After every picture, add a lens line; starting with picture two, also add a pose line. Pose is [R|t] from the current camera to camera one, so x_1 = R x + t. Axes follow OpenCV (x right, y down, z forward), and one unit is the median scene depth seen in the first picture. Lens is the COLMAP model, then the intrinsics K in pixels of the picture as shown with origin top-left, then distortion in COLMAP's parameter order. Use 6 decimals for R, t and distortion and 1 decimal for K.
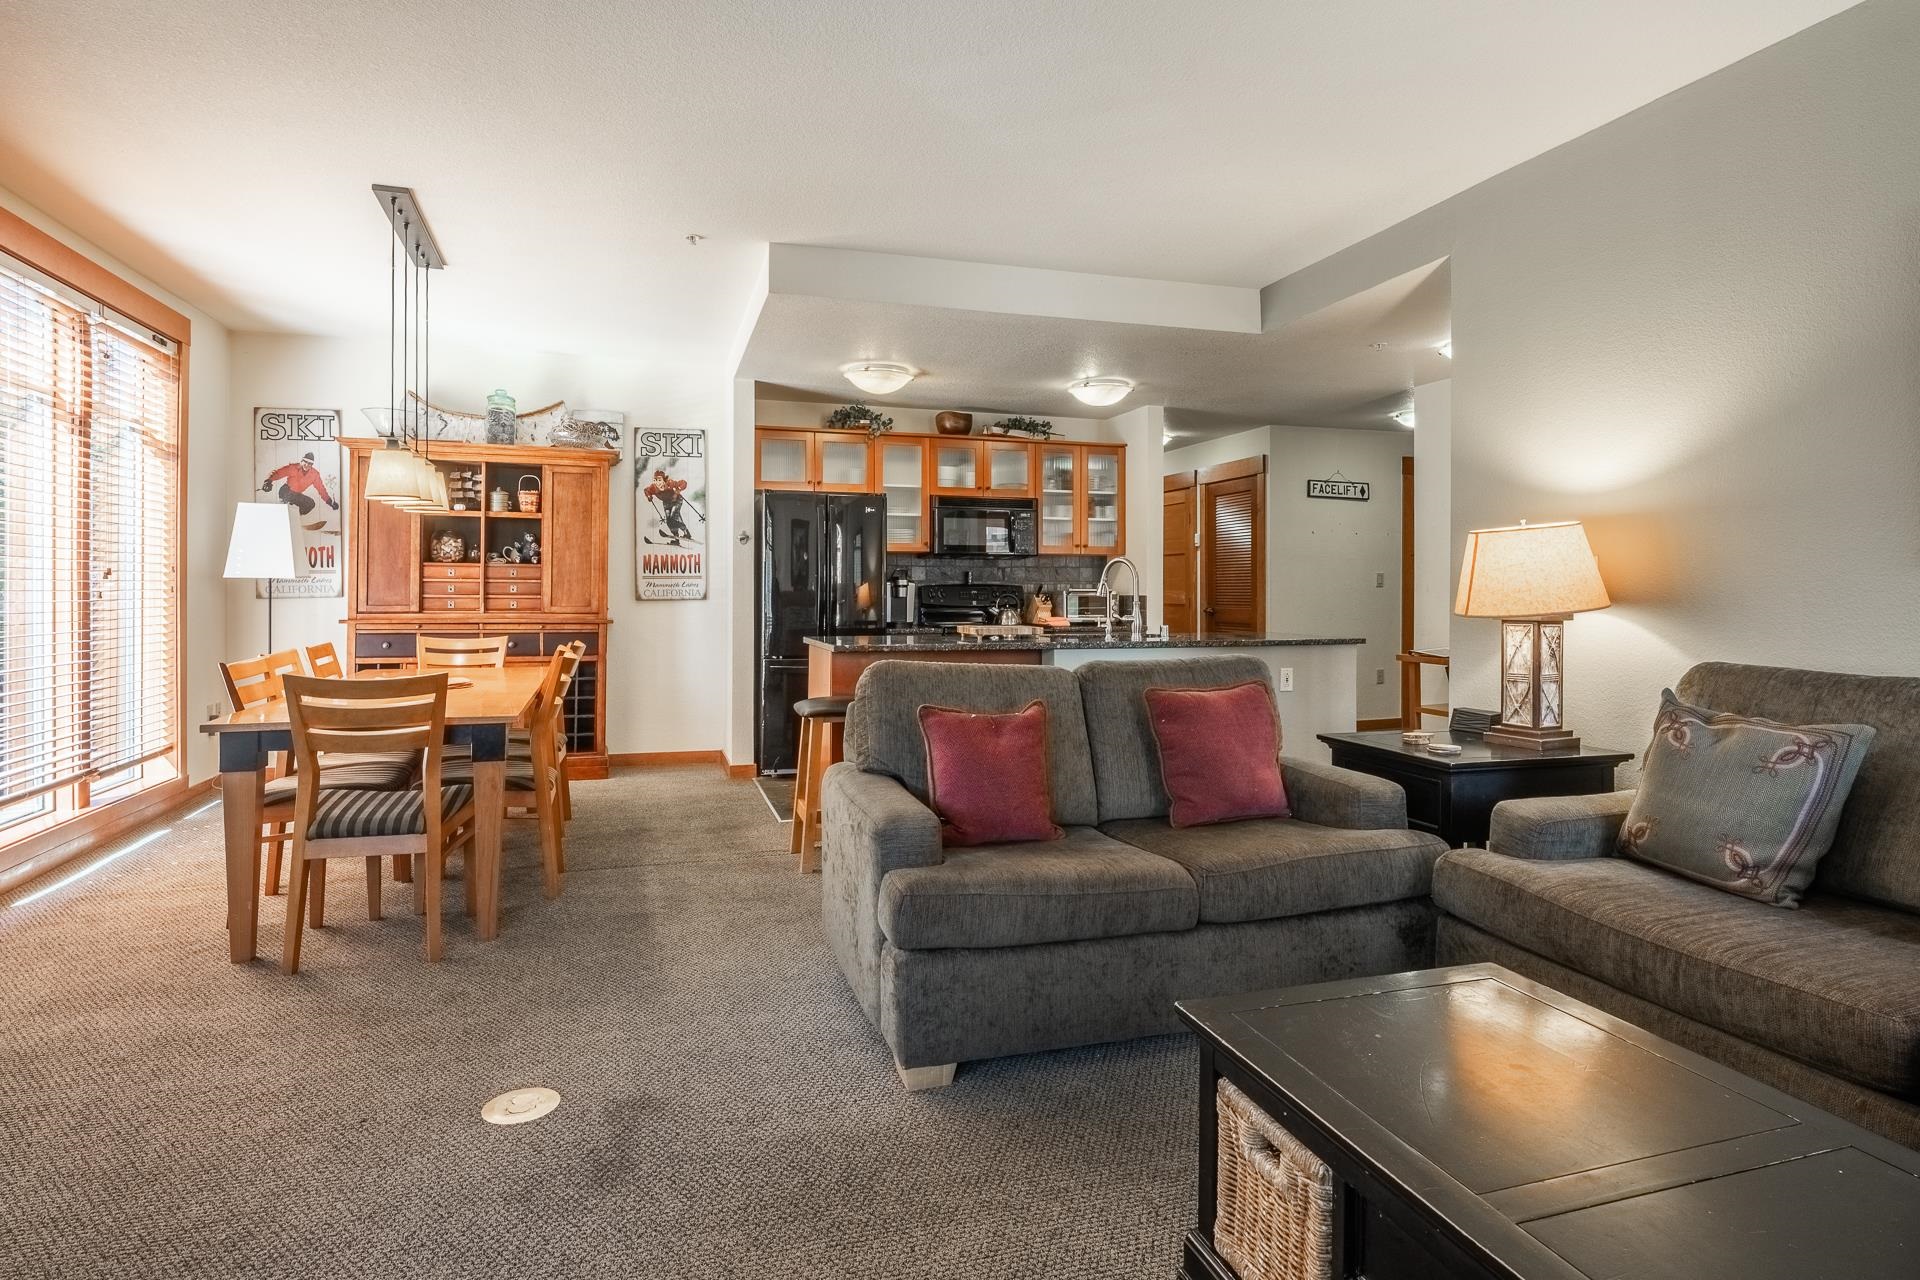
lens RADIAL K [[1013.7, 0, 965.3], [0, 1013.7, 551.4], [0, 0, 1]] dist [-0.010112, 0.001861]
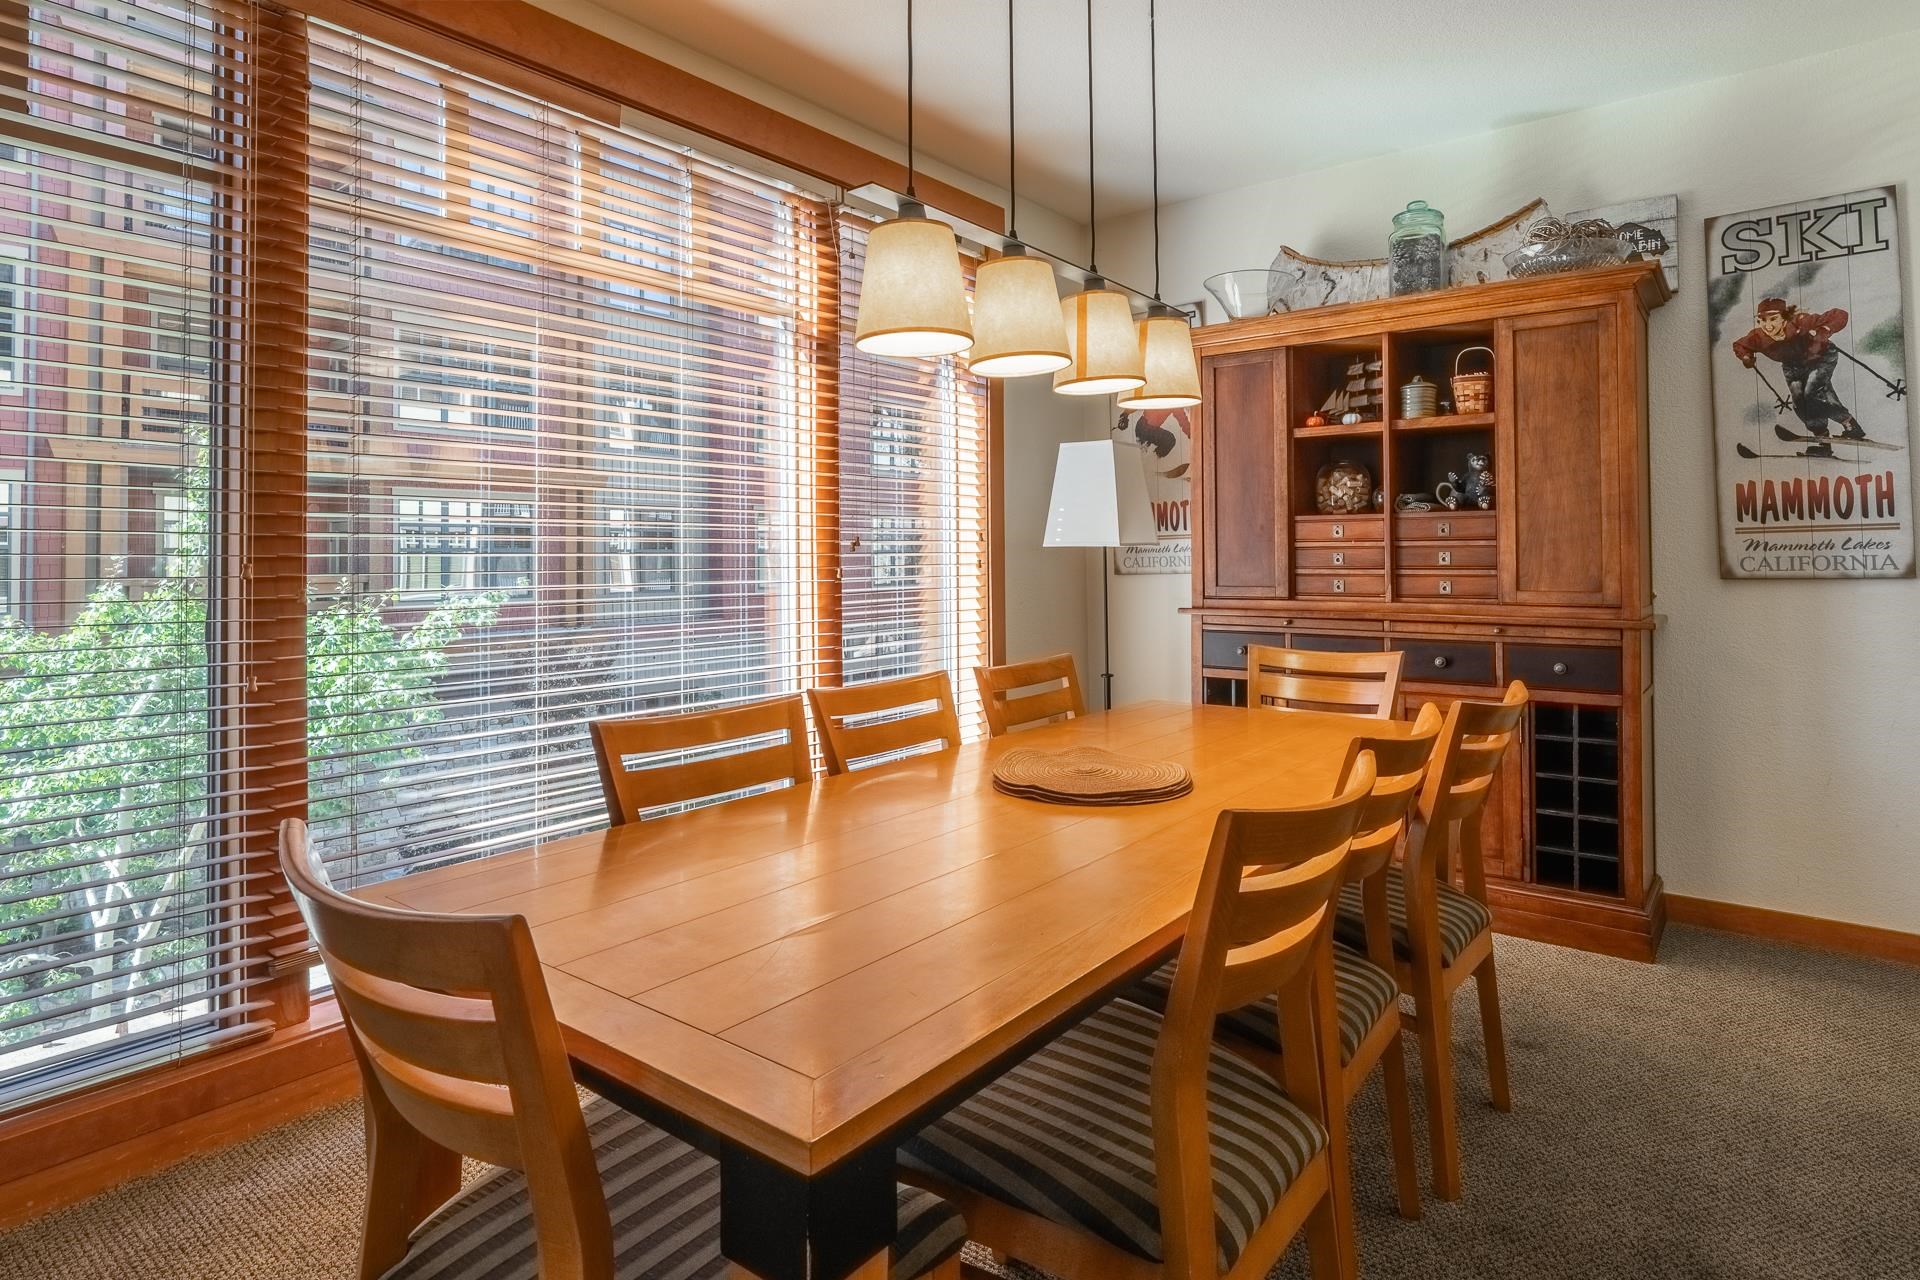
lens RADIAL K [[1013.7, 0, 965.3], [0, 1013.7, 551.4], [0, 0, 1]] dist [-0.010112, 0.001861]
pose [[0.539224, -0.015784, -0.842014, -0.127294], [0.042666, 0.999052, 0.008595, 0.017566], [0.841081, -0.040561, 0.539387, 0.484352]]
